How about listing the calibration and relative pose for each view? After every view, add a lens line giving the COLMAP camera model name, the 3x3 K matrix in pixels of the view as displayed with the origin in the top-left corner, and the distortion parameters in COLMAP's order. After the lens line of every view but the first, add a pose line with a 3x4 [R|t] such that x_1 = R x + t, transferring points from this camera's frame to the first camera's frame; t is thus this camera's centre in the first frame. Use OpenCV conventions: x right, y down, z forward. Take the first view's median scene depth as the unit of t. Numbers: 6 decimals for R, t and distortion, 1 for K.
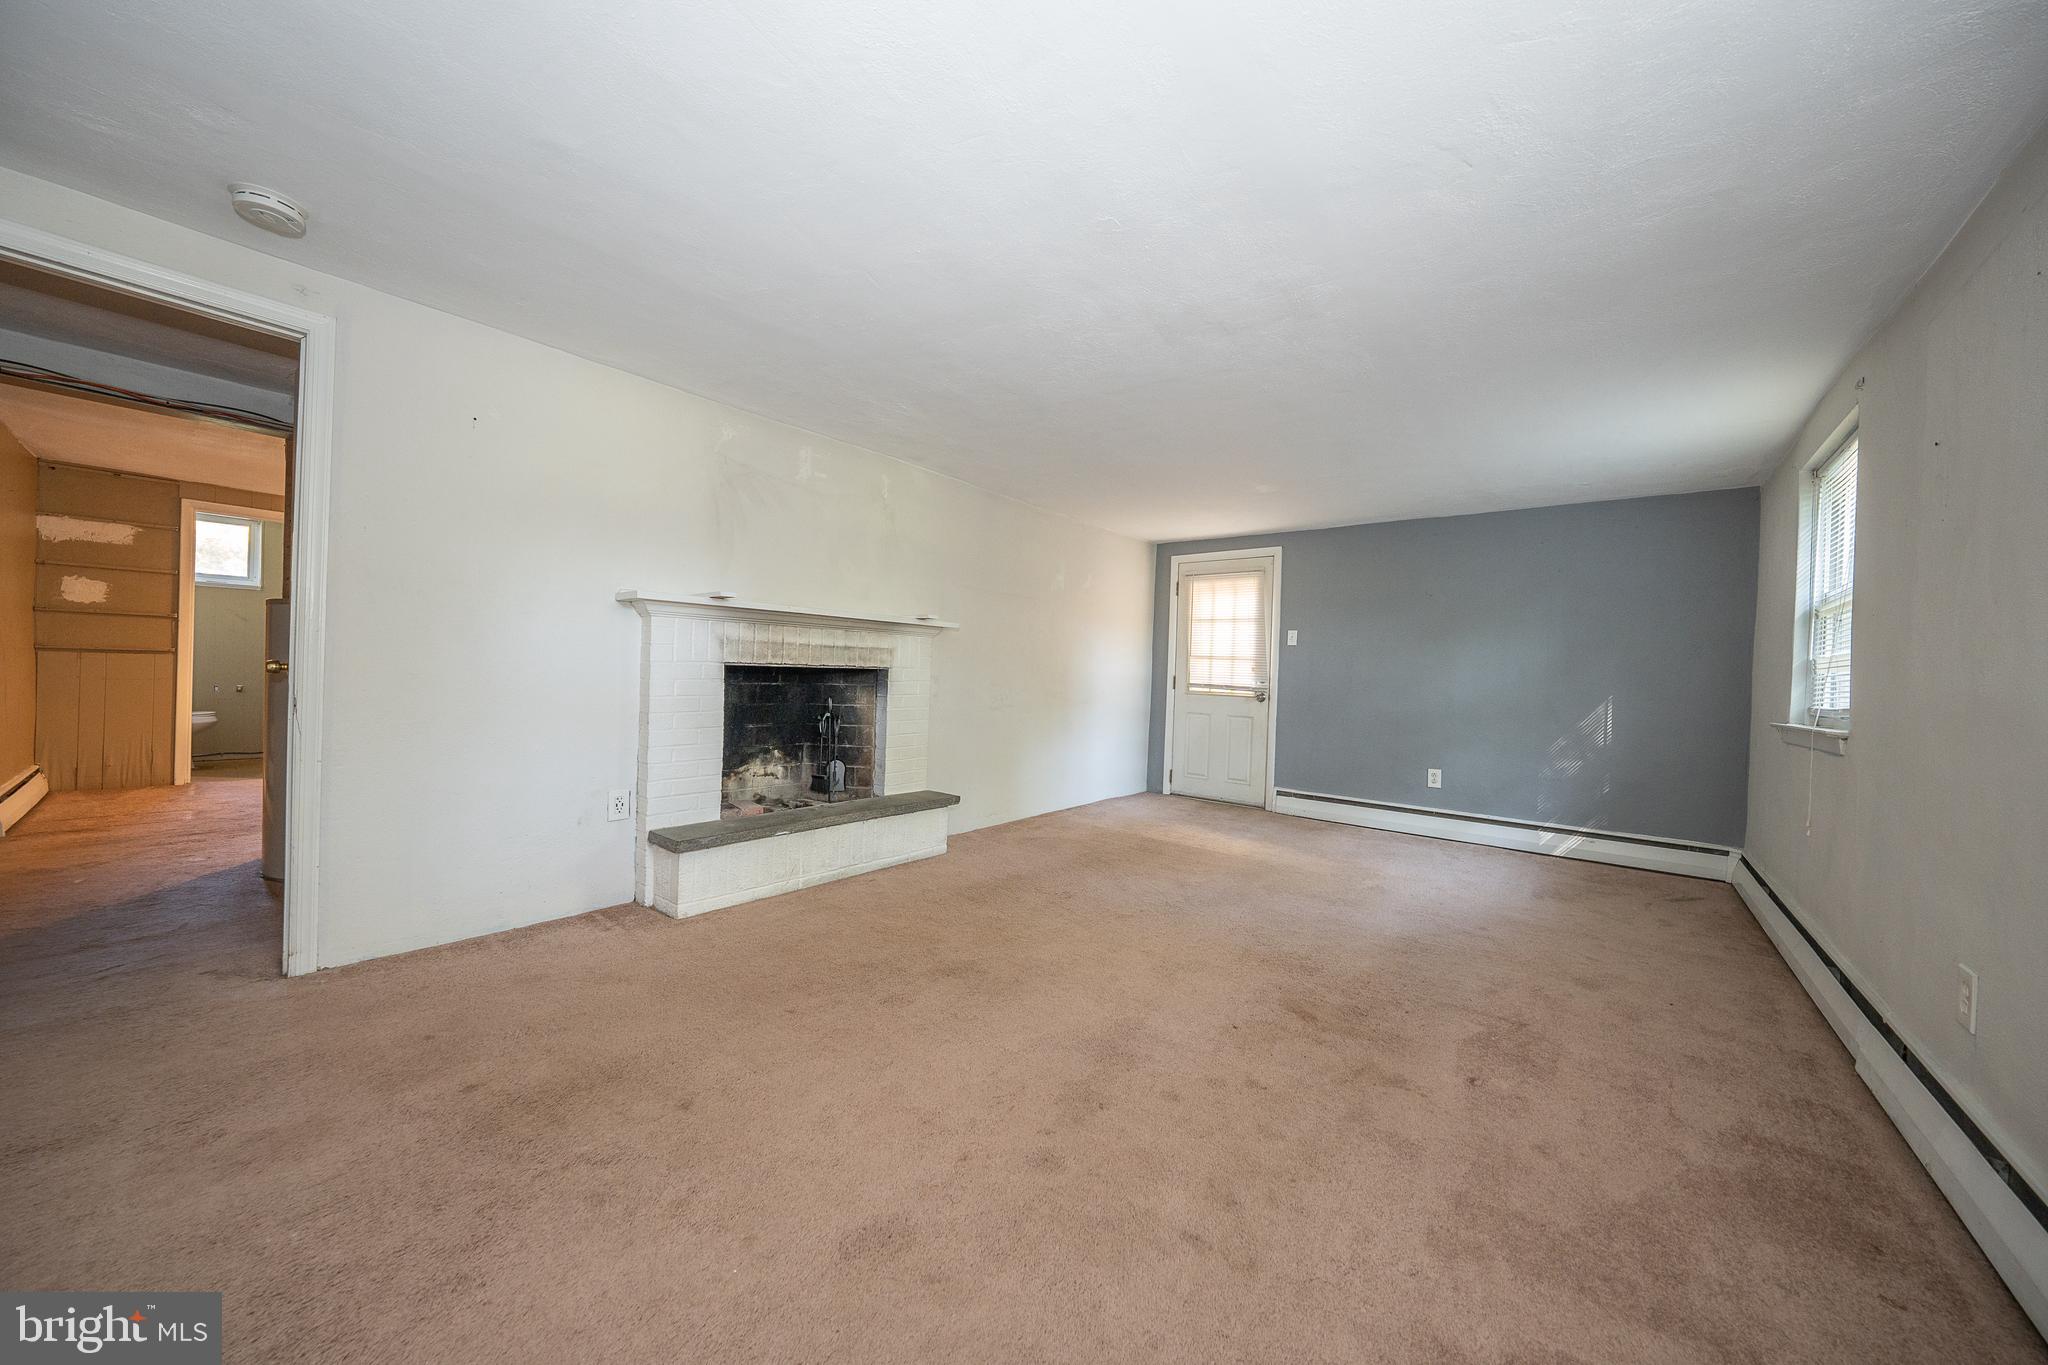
lens RADIAL K [[702.9, 0, 1030.9], [0, 702.9, 679.5], [0, 0, 1]] dist [-0.018743, 0.001888]
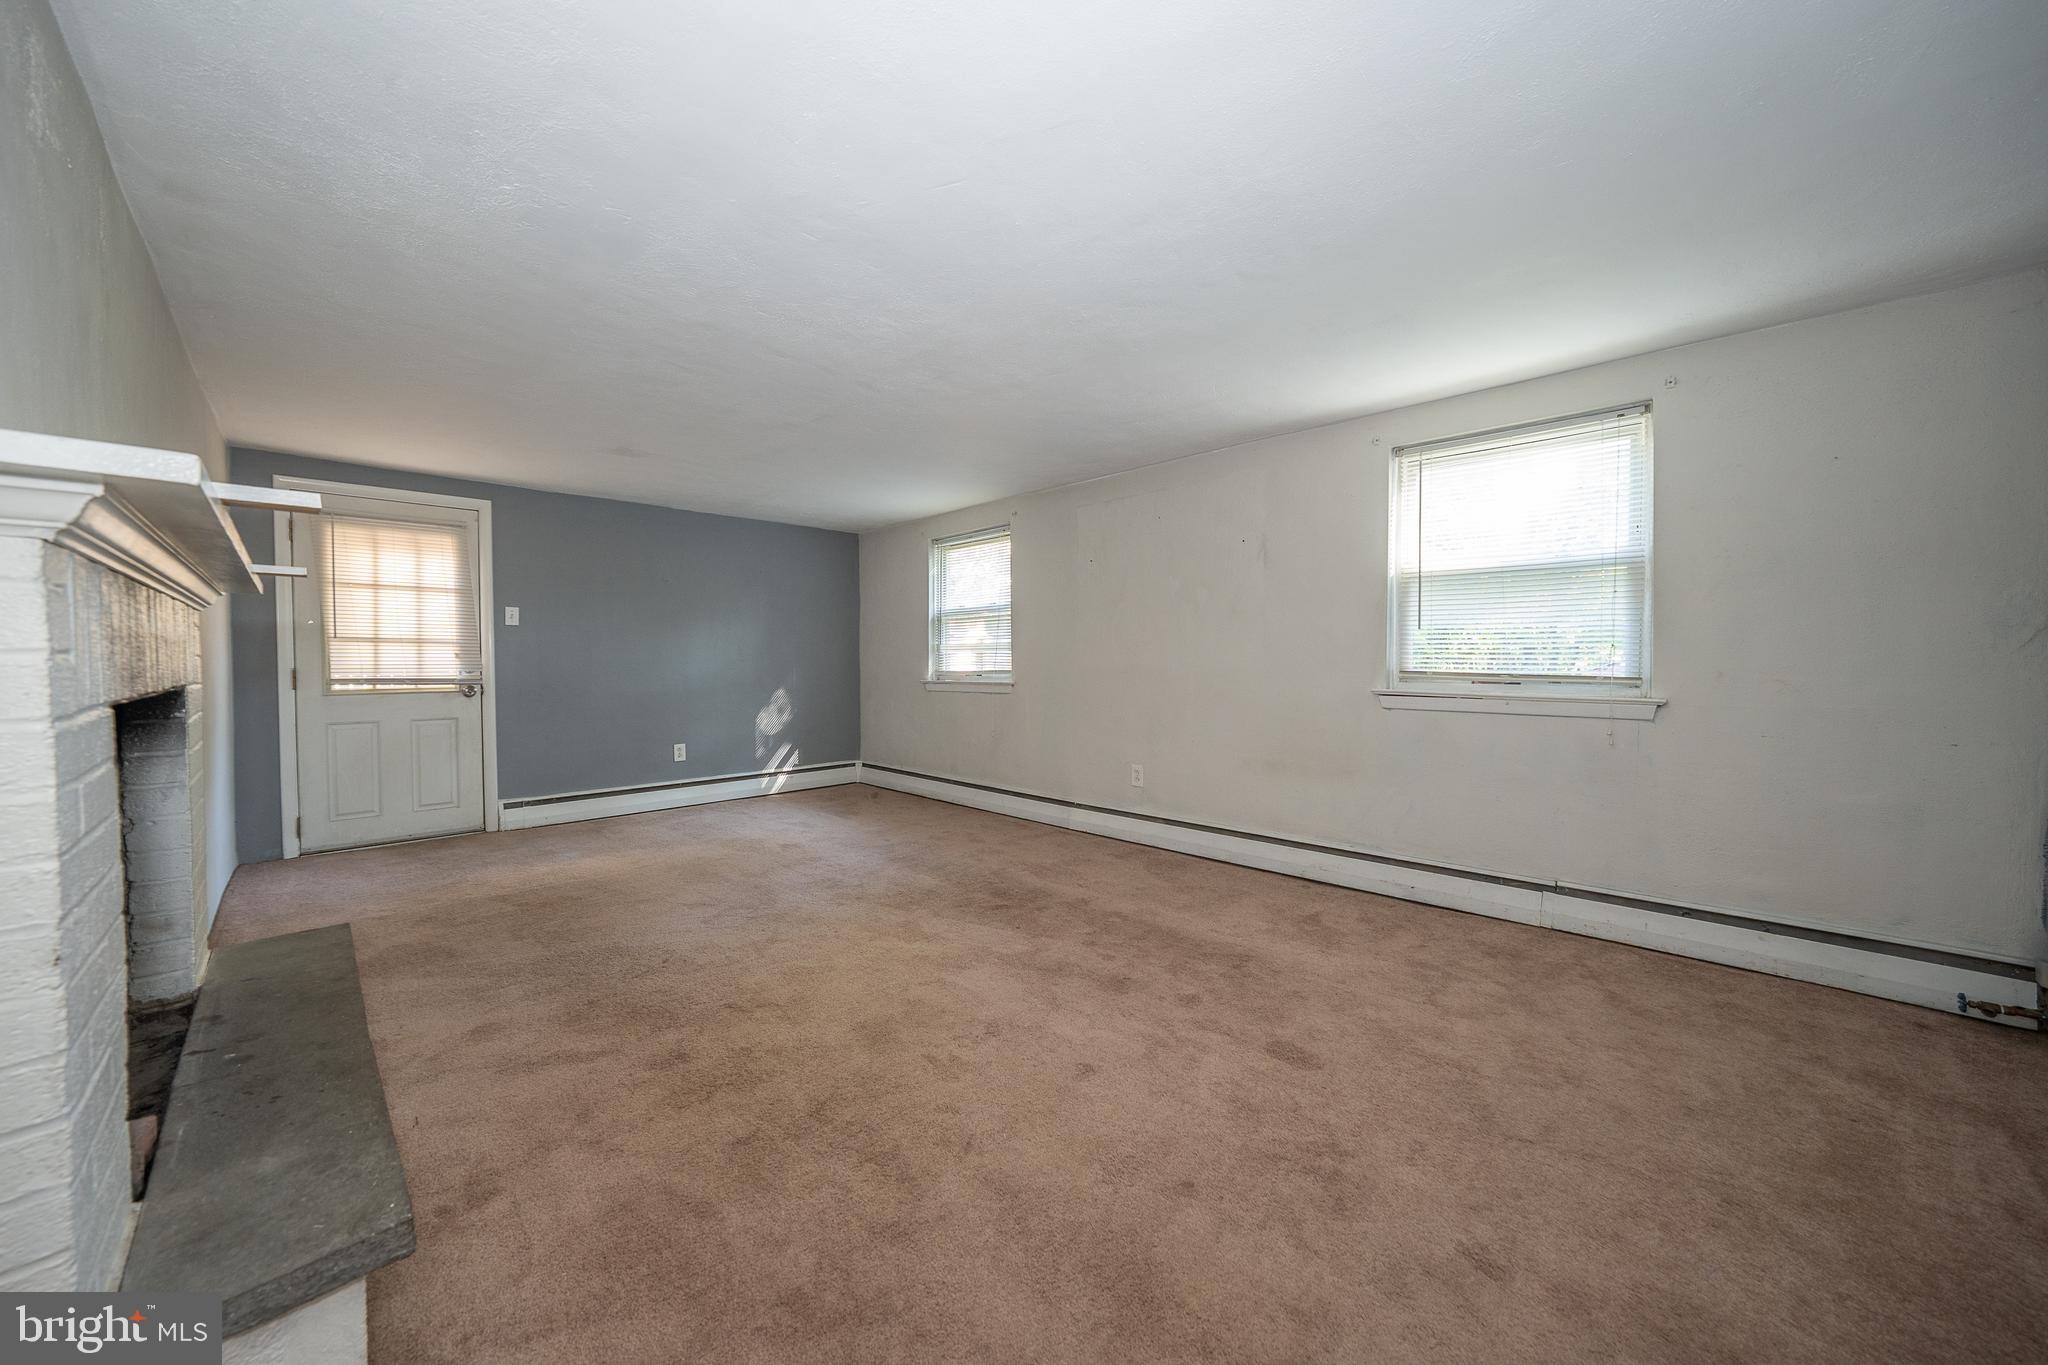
lens RADIAL K [[702.9, 0, 1027.9], [0, 702.9, 674.2], [0, 0, 1]] dist [-0.018743, 0.001888]
pose [[0.105134, -0.056153, 0.992871, -0.374385], [0.019118, 0.998334, 0.054437, -0.023717], [-0.994274, 0.013259, 0.106033, 0.303960]]
